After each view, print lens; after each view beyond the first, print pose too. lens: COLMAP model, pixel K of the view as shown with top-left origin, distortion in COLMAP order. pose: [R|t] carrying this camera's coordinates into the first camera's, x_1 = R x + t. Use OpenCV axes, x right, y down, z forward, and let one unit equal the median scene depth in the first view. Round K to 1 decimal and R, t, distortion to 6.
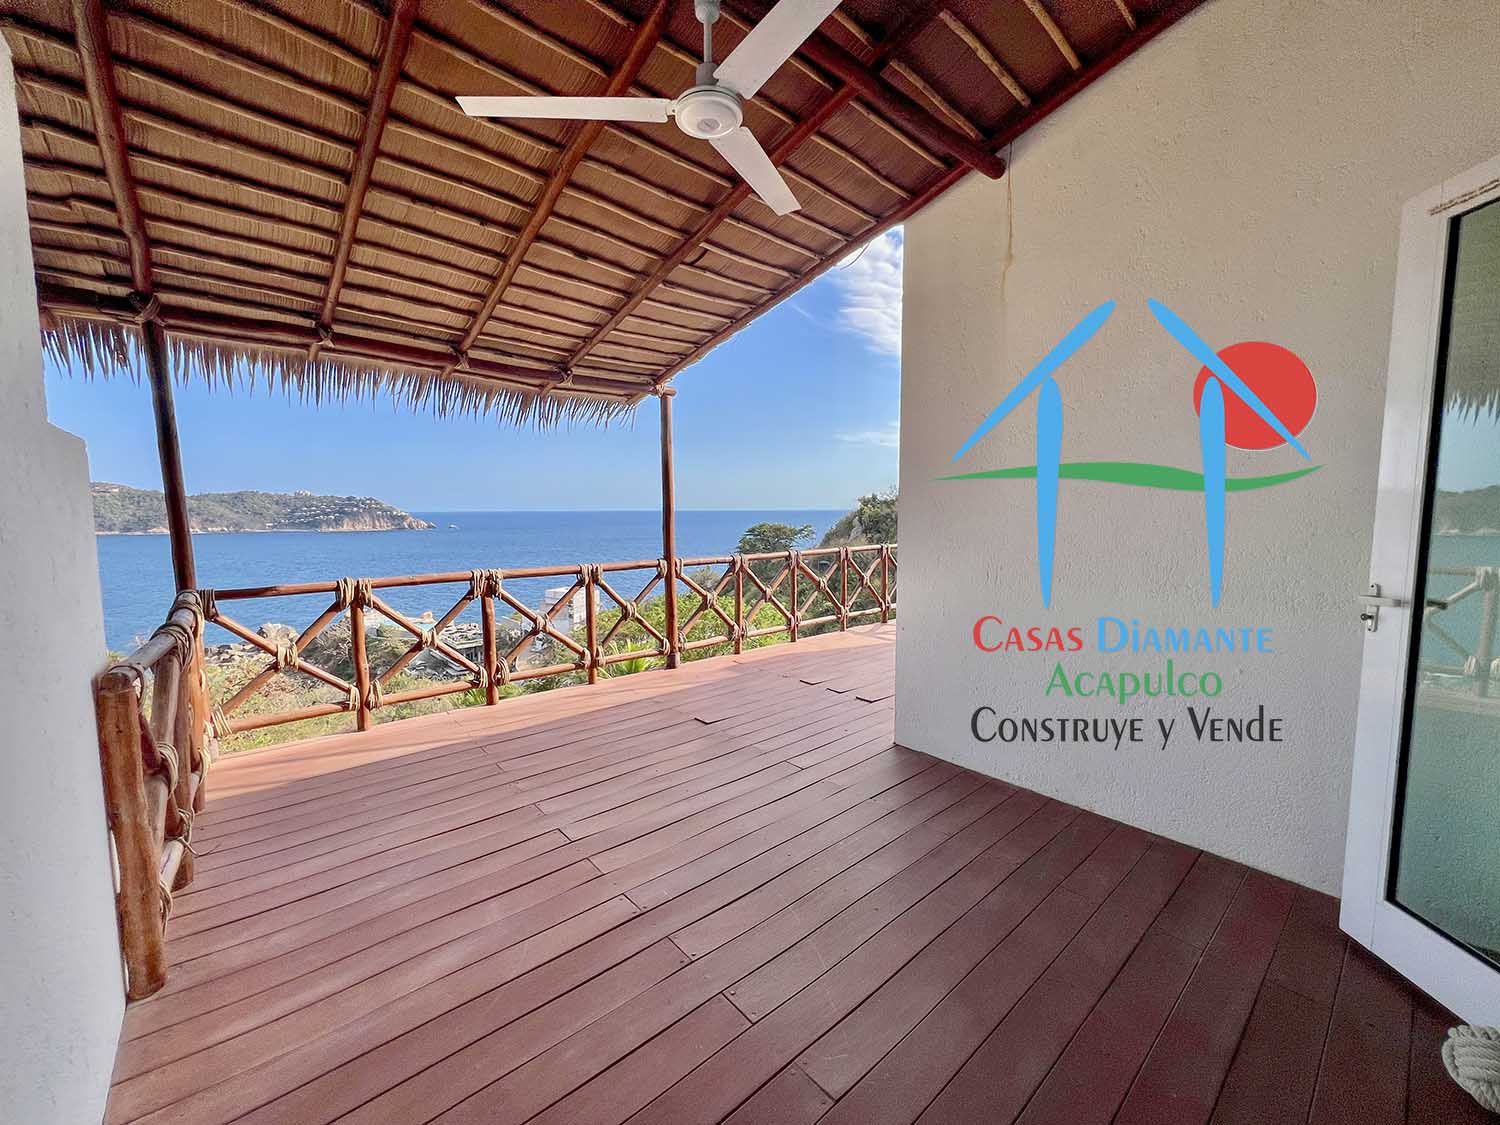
lens RADIAL K [[602.1, 0, 747.1], [0, 602.1, 559.6], [0, 0, 1]] dist [-0.000503, 0.001192]
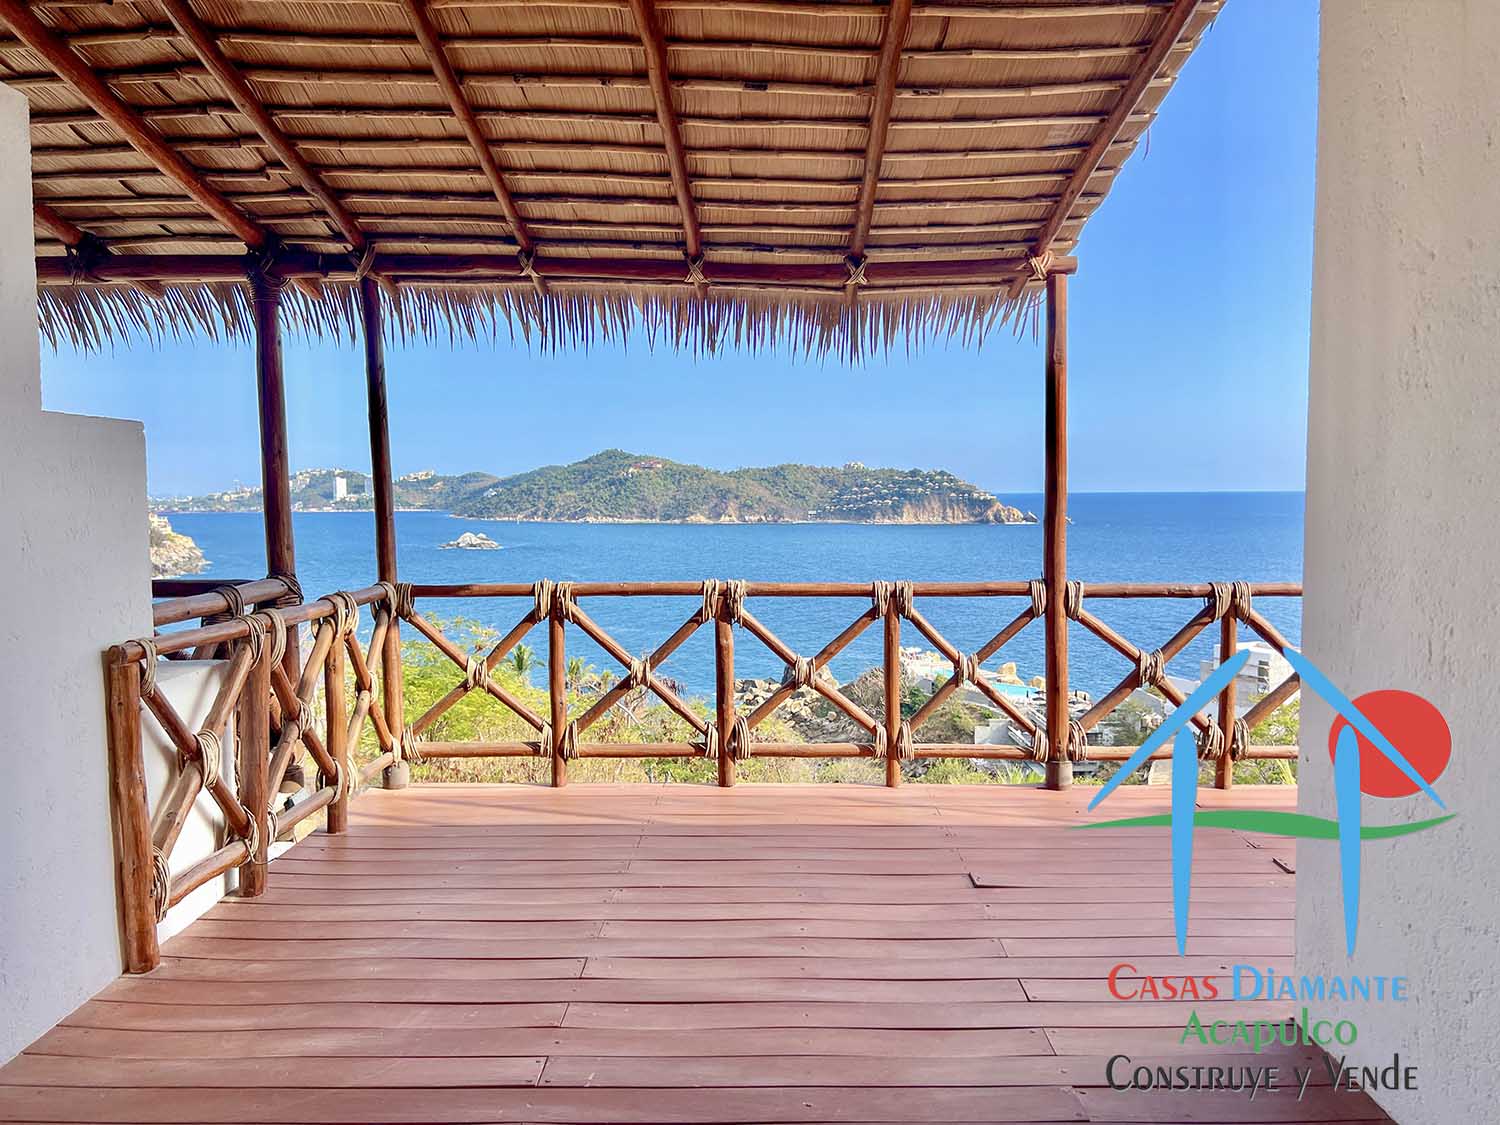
lens RADIAL K [[1122.9, 0, 758.7], [0, 1122.9, 569.7], [0, 0, 1]] dist [0.053346, -0.061306]
pose [[0.752424, 0.045938, -0.657075, 0.403517], [-0.053941, 0.998512, 0.008041, -0.006592], [0.656466, 0.029393, 0.753782, 0.095319]]
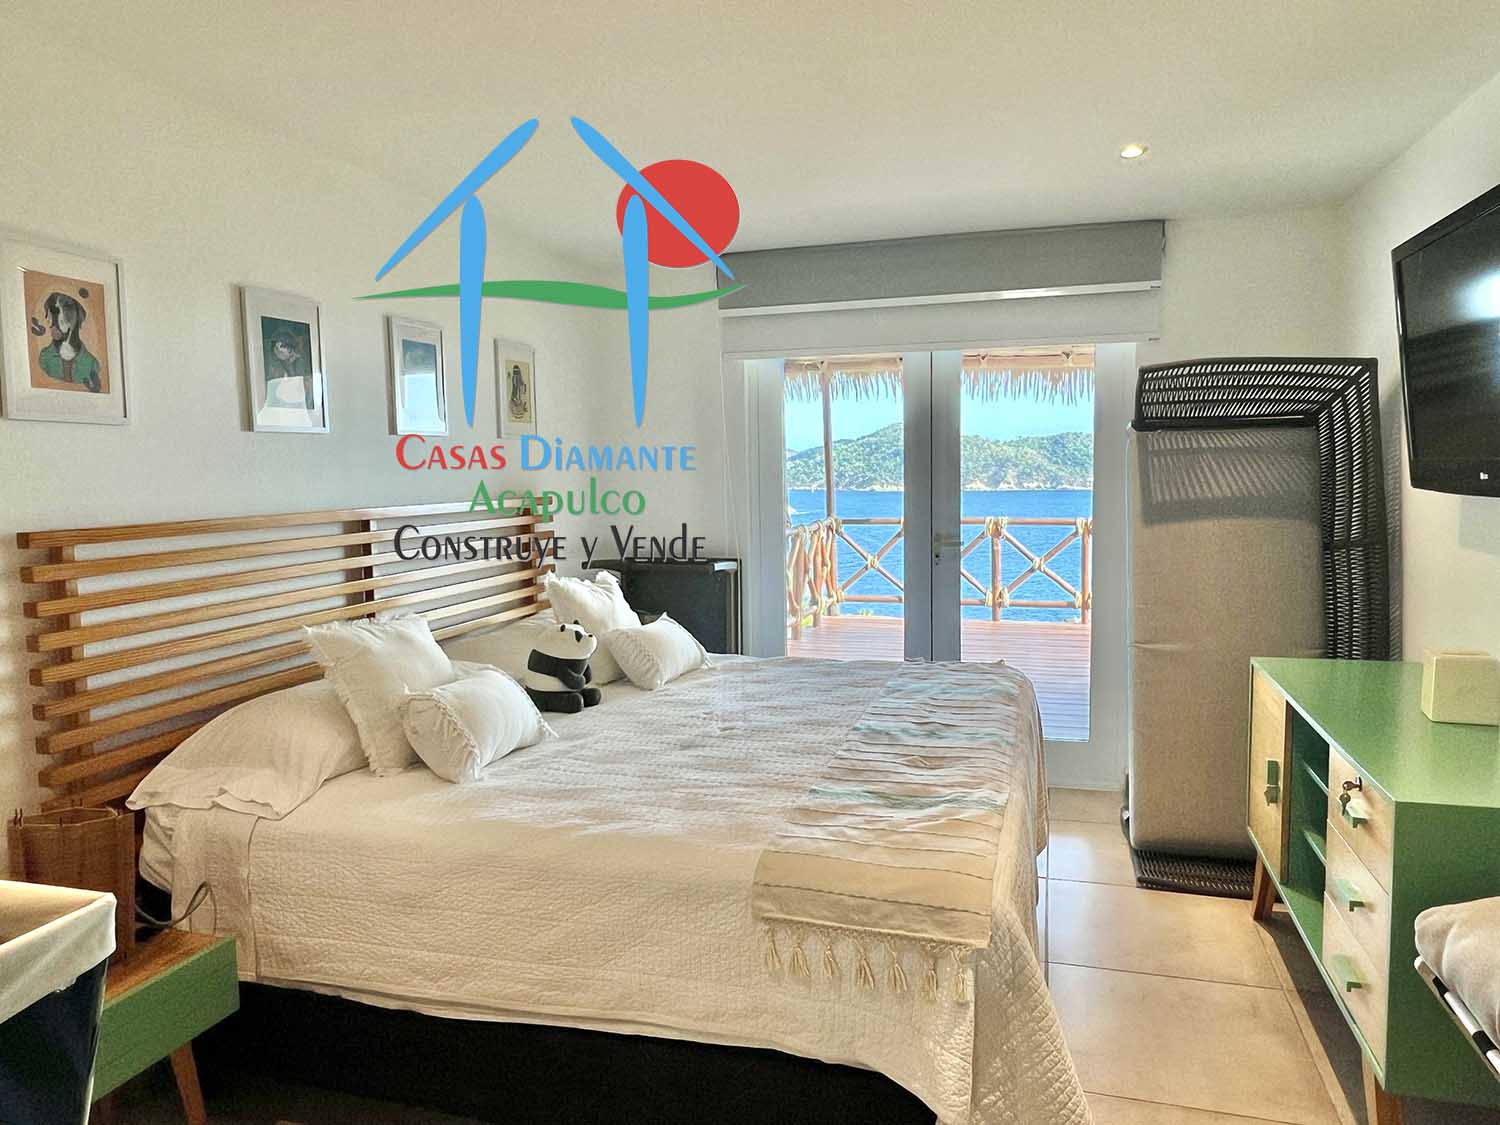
lens RADIAL K [[1026.6, 0, 740.6], [0, 1026.6, 560.8], [0, 0, 1]] dist [0.041648, 0.000126]
pose [[0.541601, 0.072053, -0.837542, 1.147600], [-0.055566, 0.997209, 0.049857, 0.030988], [0.838797, 0.019536, 0.544094, -0.683476]]
